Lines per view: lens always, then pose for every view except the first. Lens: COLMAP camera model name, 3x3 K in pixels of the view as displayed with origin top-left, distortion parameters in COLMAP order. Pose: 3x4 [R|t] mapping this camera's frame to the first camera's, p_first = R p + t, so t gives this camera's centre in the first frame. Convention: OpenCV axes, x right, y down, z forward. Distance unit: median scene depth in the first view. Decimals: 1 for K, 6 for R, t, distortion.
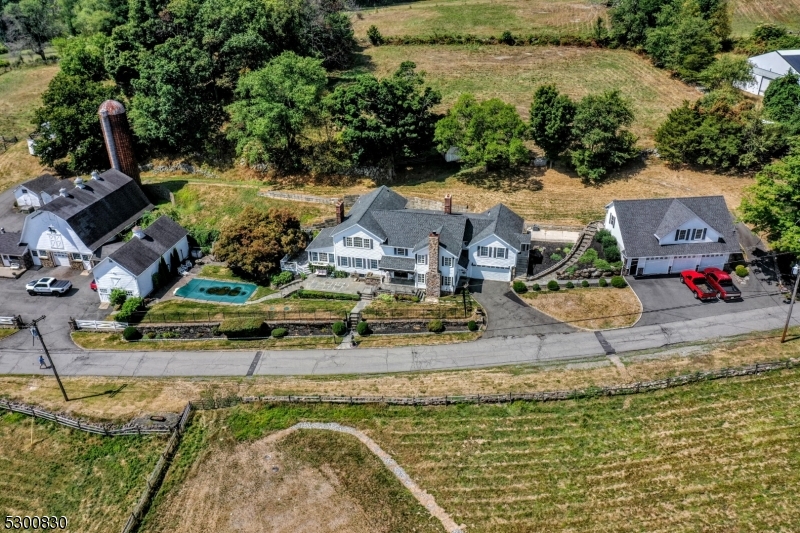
lens RADIAL K [[633.7, 0, 398.8], [0, 633.7, 265.5], [0, 0, 1]] dist [0.006657, 0.009768]
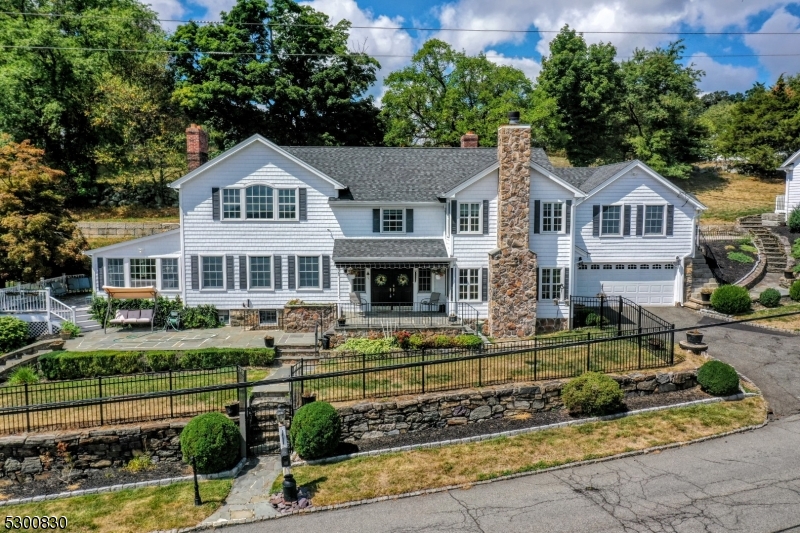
lens RADIAL K [[633.7, 0, 401.2], [0, 633.7, 267.7], [0, 0, 1]] dist [0.006657, 0.009768]
pose [[0.960942, -0.010021, 0.276569, -0.083804], [0.115130, 0.923241, -0.366566, 0.122397], [-0.251666, 0.384090, 0.888335, 0.693560]]
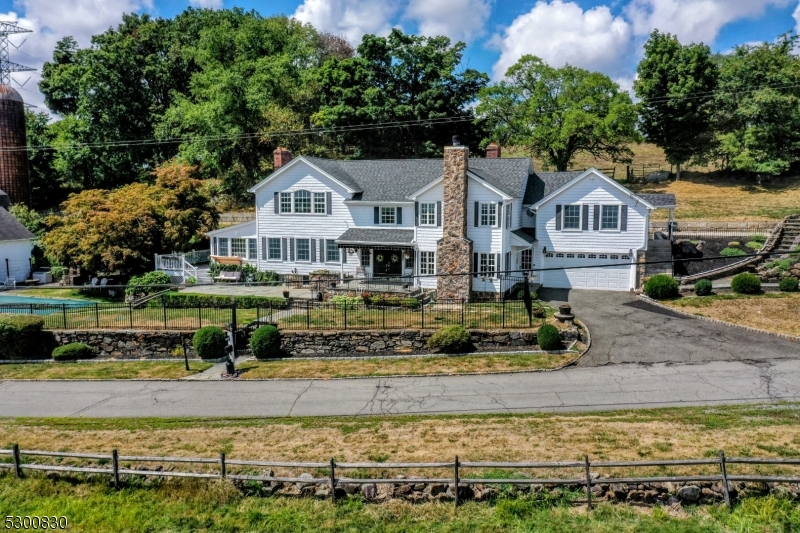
lens RADIAL K [[633.7, 0, 399.5], [0, 633.7, 267.1], [0, 0, 1]] dist [0.006657, 0.009768]
pose [[0.994362, 0.028769, -0.102058, 0.058913], [-0.064073, 0.929921, -0.362134, 0.177007], [0.084487, 0.366631, 0.926522, 0.570954]]
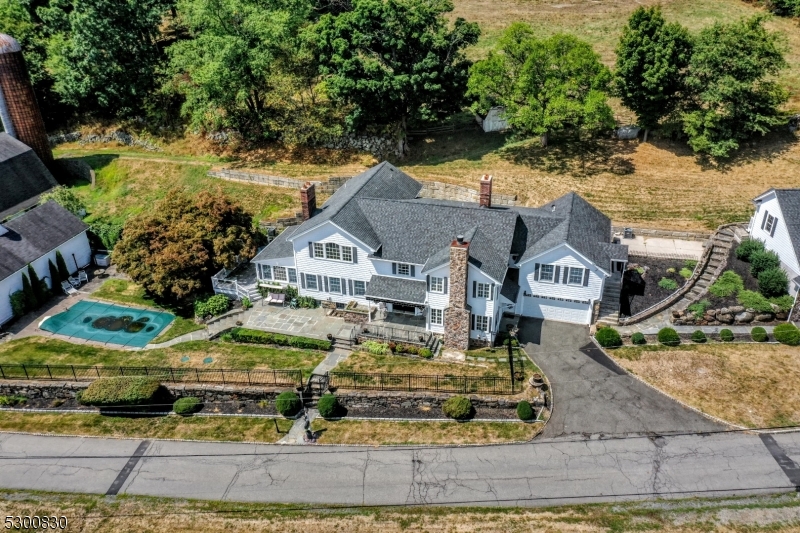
lens RADIAL K [[633.7, 0, 399.1], [0, 633.7, 265.9], [0, 0, 1]] dist [0.006657, 0.009768]
pose [[0.998273, 0.025329, -0.053002, 0.029682], [-0.025035, 0.999667, 0.006209, -0.027724], [0.053142, -0.004871, 0.998575, 0.402484]]
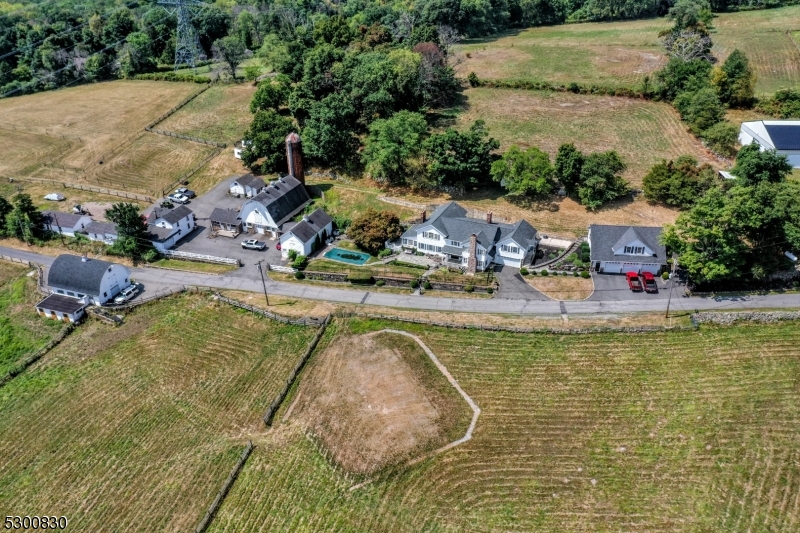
lens RADIAL K [[633.7, 0, 397.8], [0, 633.7, 264.9], [0, 0, 1]] dist [0.006657, 0.009768]
pose [[0.979628, 0.099567, -0.174401, 0.148660], [-0.095168, 0.994900, 0.033431, -0.006914], [0.176840, -0.016152, 0.984107, -0.666301]]
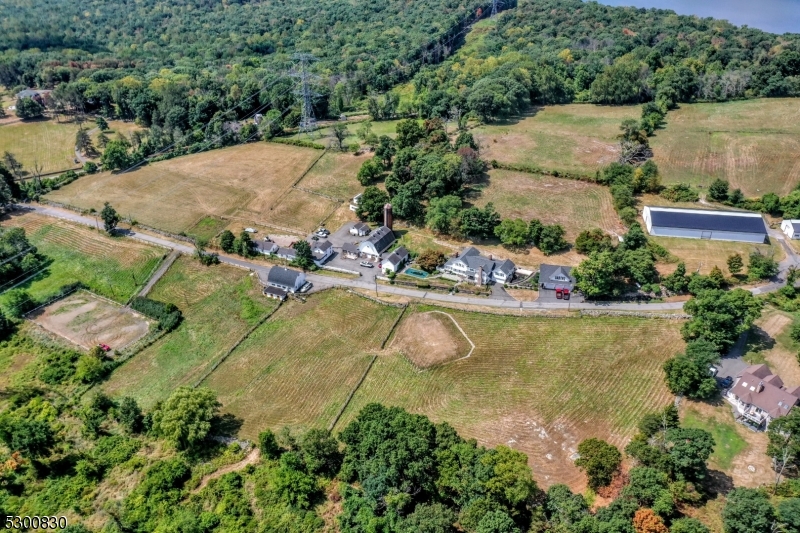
lens RADIAL K [[633.7, 0, 397.1], [0, 633.7, 264.9], [0, 0, 1]] dist [0.006657, 0.009768]
pose [[0.958992, 0.144577, -0.243786, 0.421047], [-0.138263, 0.989466, 0.042910, -0.132701], [0.247422, -0.007444, 0.968879, -2.249650]]
